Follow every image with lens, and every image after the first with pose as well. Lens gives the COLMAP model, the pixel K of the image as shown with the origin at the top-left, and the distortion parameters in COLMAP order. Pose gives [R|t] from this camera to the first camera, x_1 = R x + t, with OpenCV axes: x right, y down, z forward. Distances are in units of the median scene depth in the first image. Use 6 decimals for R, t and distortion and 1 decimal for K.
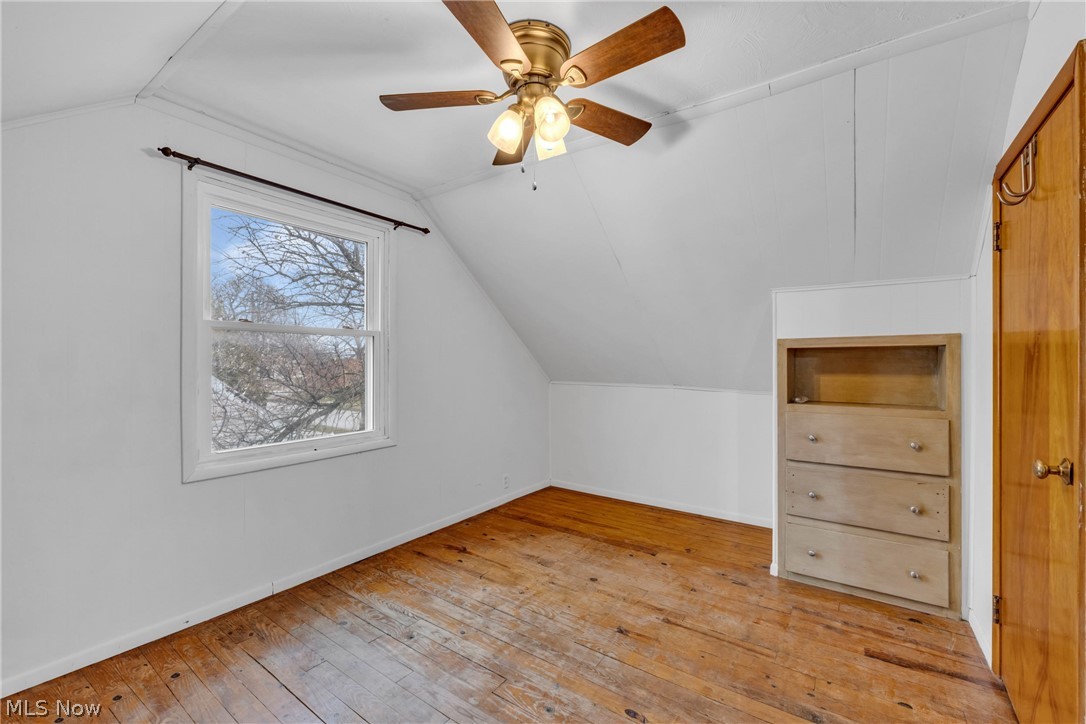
lens RADIAL K [[448.7, 0, 545.7], [0, 448.7, 362.1], [0, 0, 1]] dist [0.006823, -0.001127]
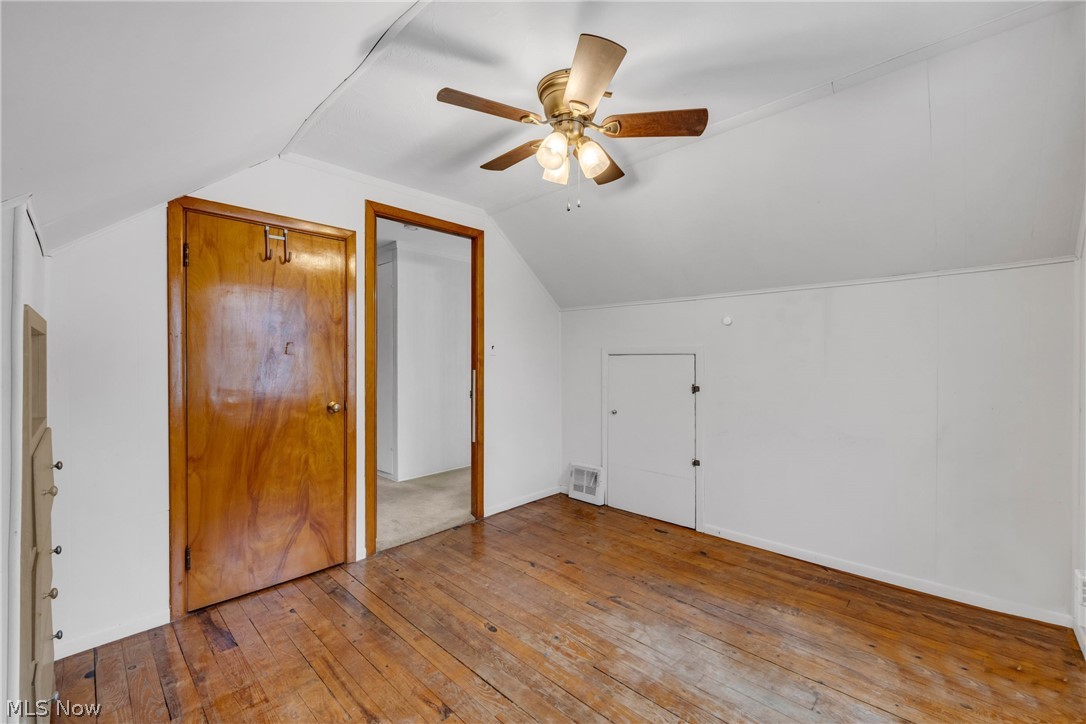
lens RADIAL K [[448.7, 0, 539.9], [0, 448.7, 360.4], [0, 0, 1]] dist [0.006823, -0.001127]
pose [[-0.990540, -0.003718, 0.137170, -0.103023], [-0.003703, 0.999993, 0.000368, 0.010654], [-0.137171, -0.000143, -0.990547, 2.002664]]
